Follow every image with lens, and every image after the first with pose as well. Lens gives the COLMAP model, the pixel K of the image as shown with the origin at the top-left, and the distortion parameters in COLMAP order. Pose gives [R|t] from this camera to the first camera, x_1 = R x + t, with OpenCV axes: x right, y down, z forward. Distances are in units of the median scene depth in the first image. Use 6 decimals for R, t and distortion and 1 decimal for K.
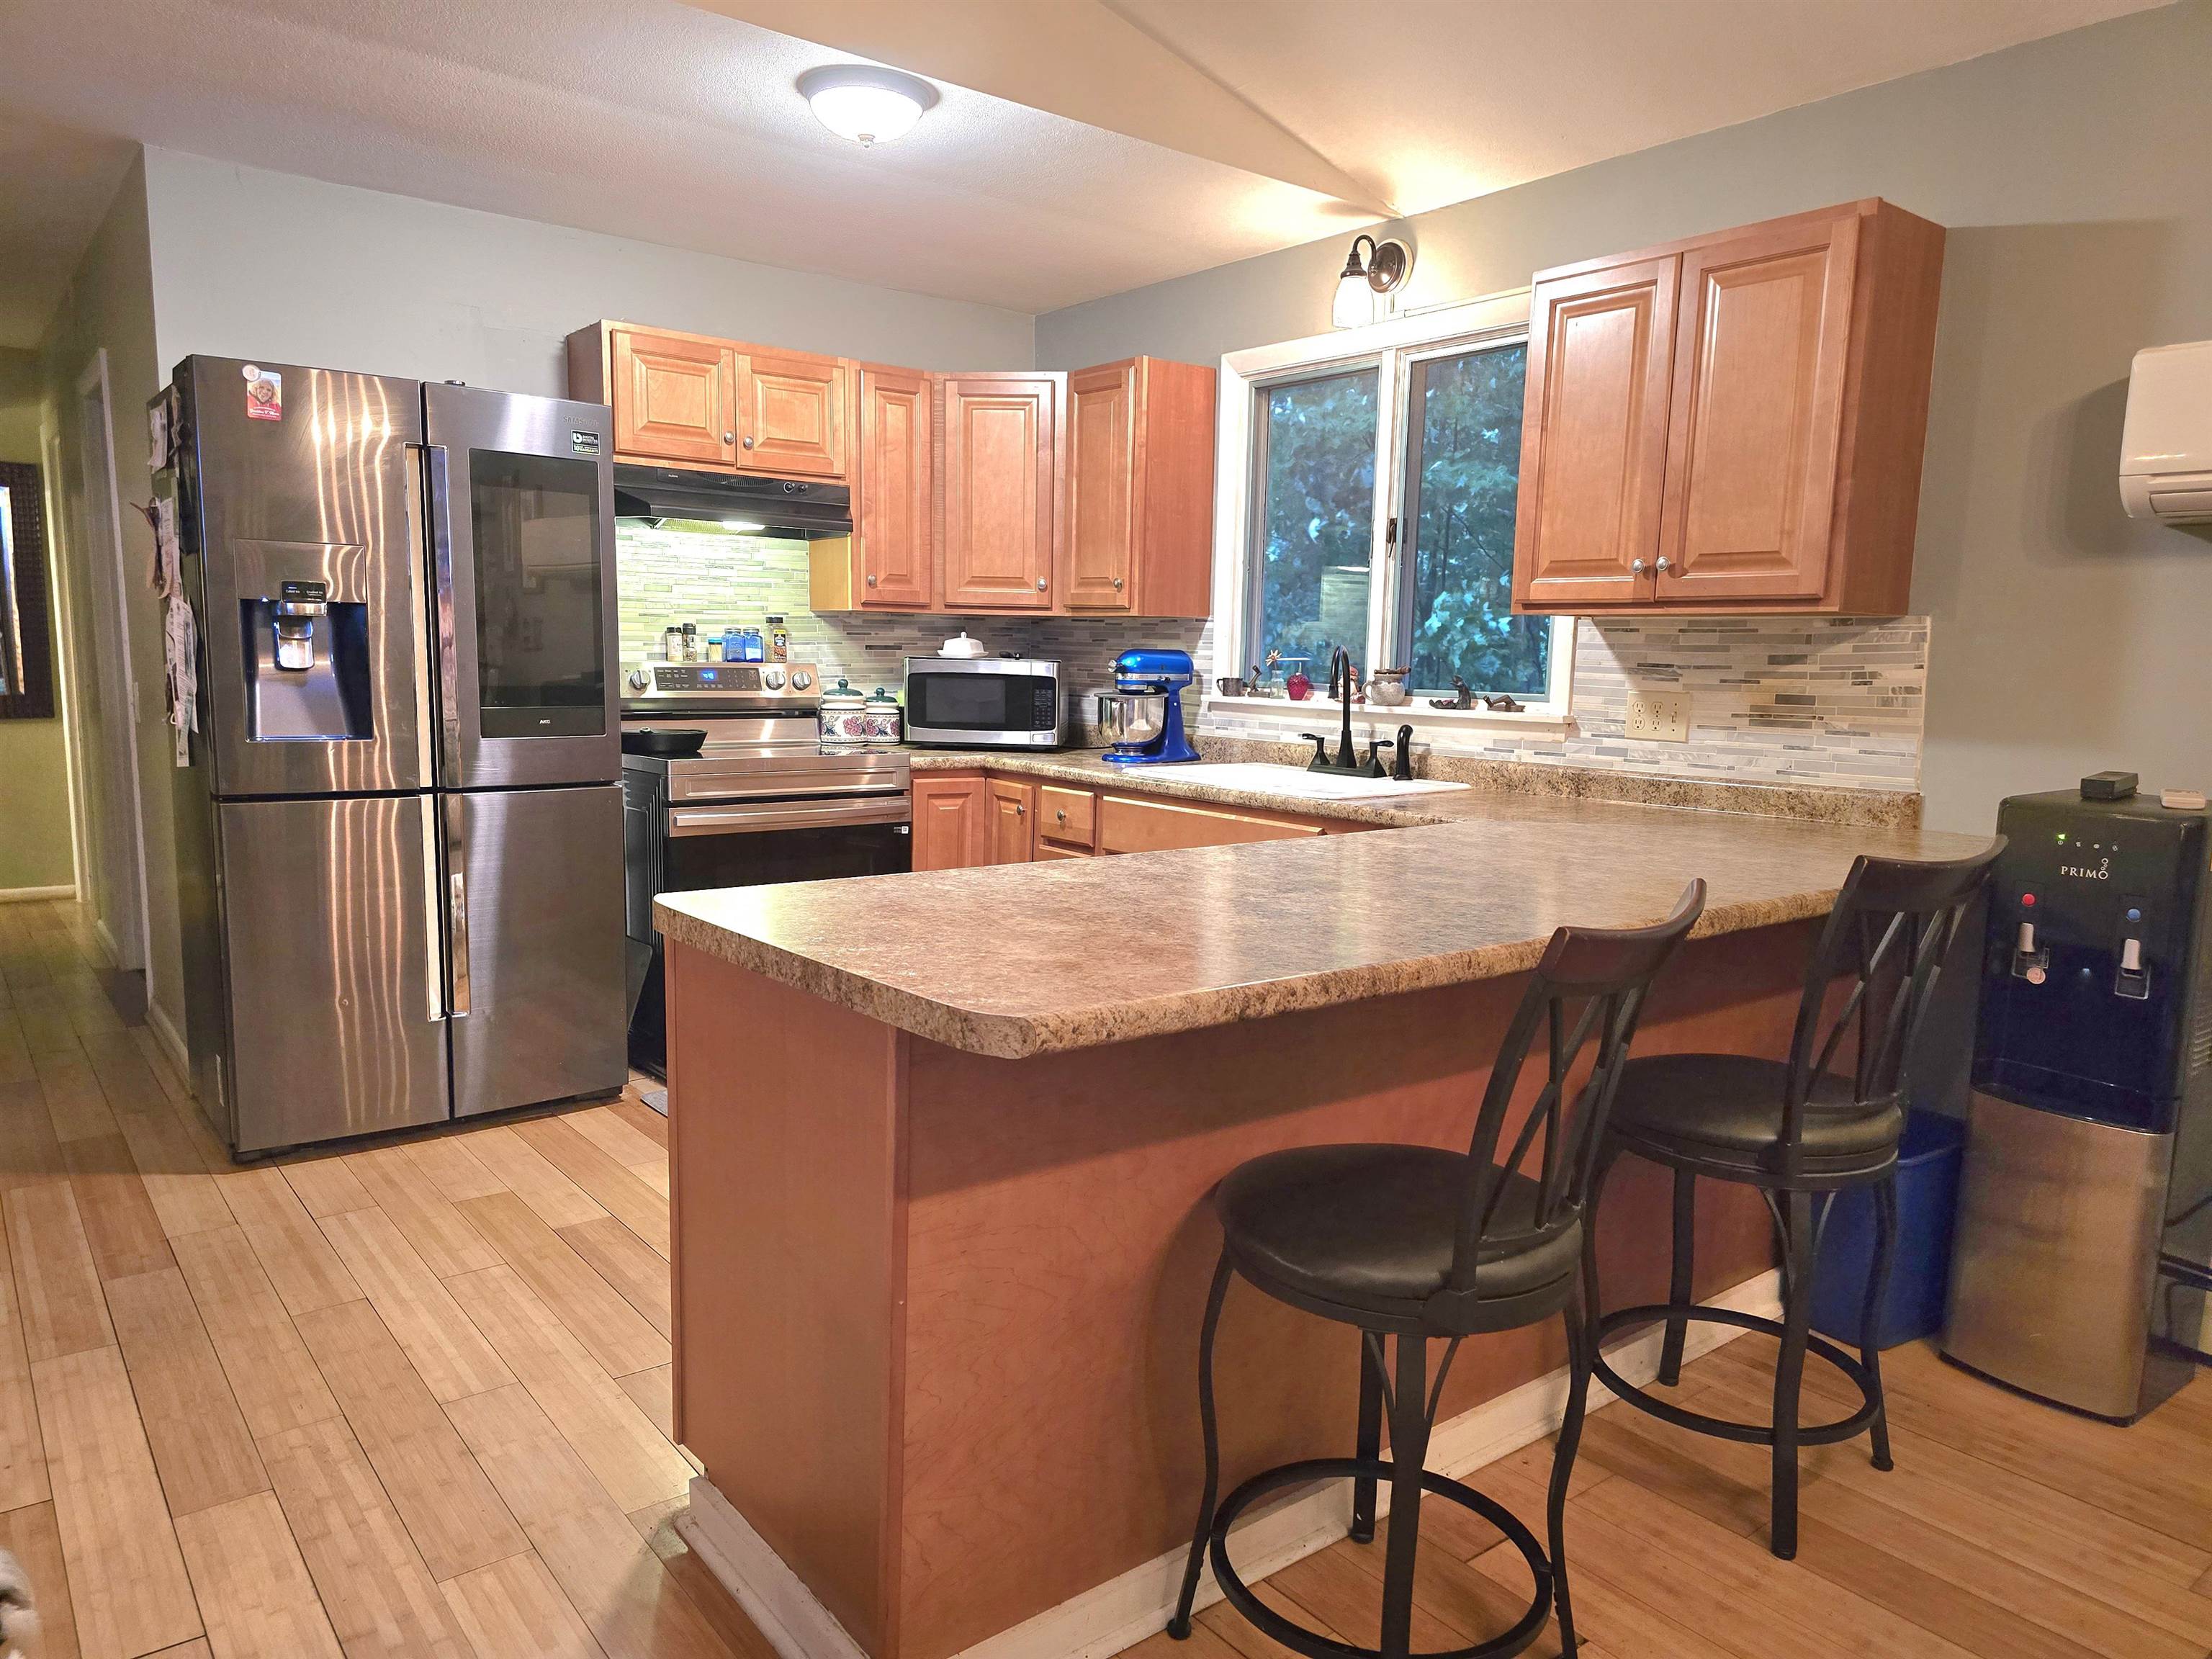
lens RADIAL K [[1501.2, 0, 1107.4], [0, 1501.2, 873.9], [0, 0, 1]] dist [0.008984, 0.002238]
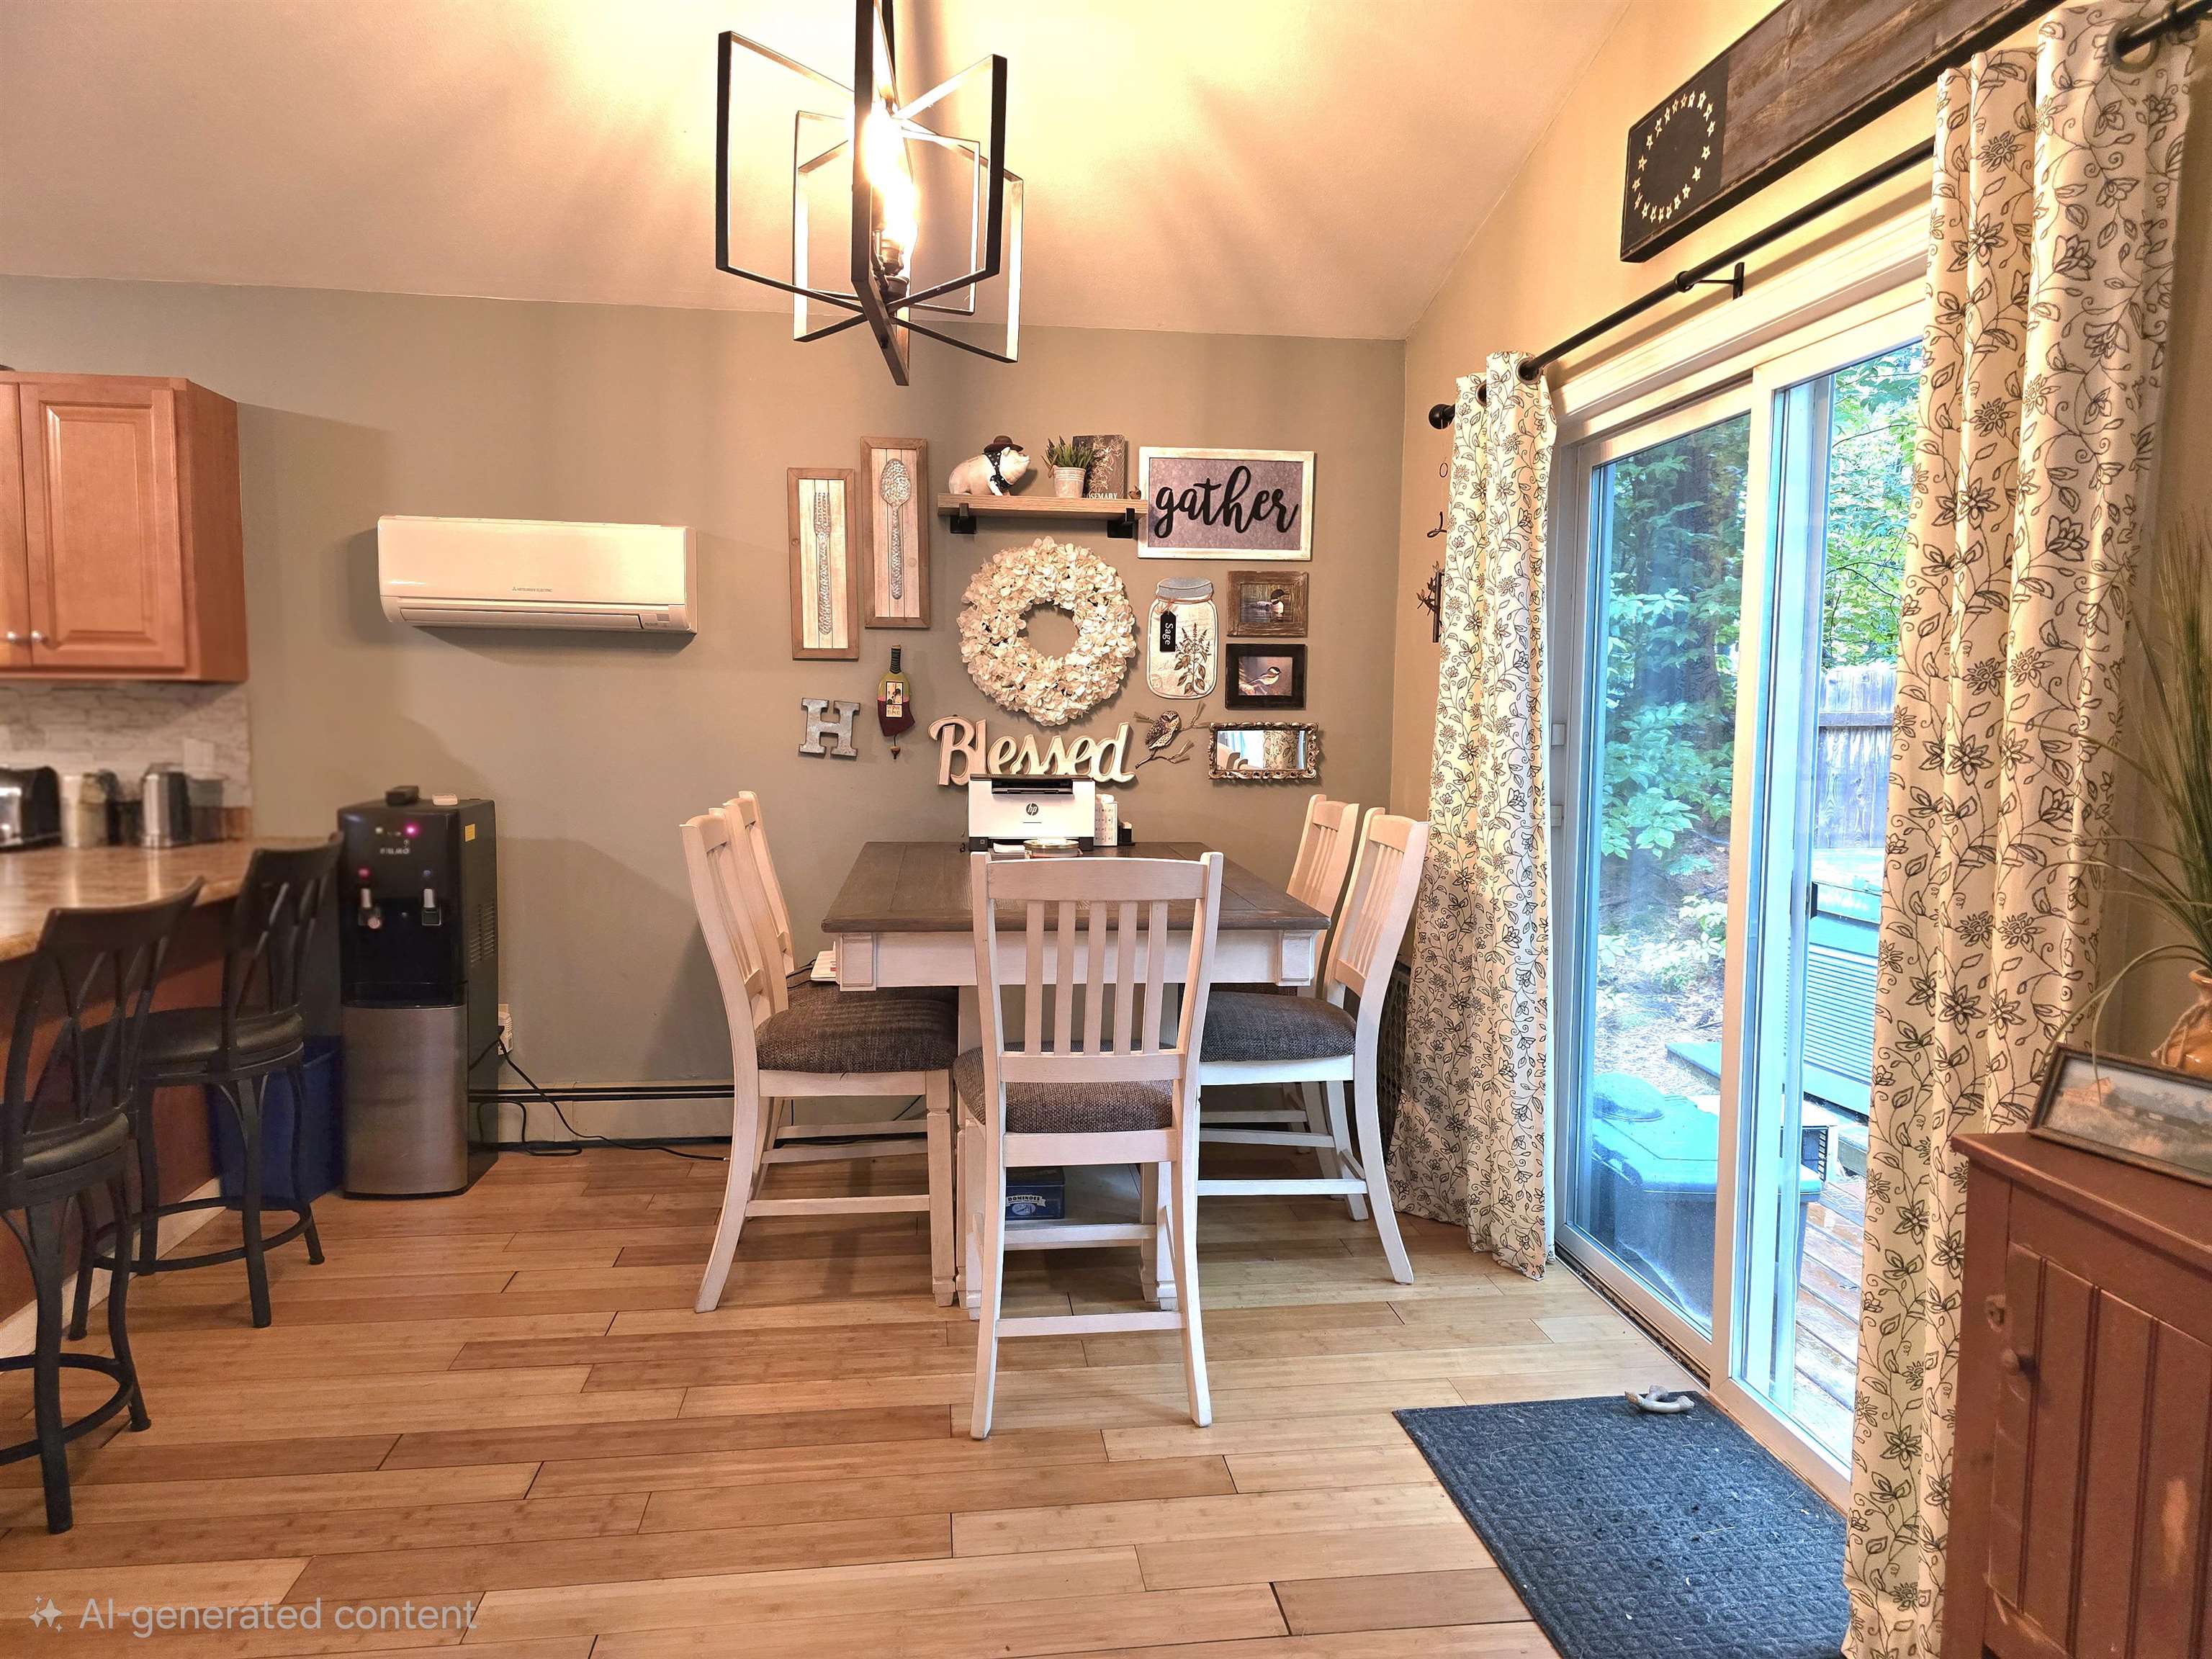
lens RADIAL K [[1480.5, 0, 1106.0], [0, 1480.5, 829.5], [0, 0, 1]] dist [0.064964, -0.054727]
pose [[0.521316, -0.080515, 0.849557, -0.214276], [0.124694, 0.992041, 0.017502, 0.031681], [-0.844204, 0.096811, 0.527207, -0.332556]]
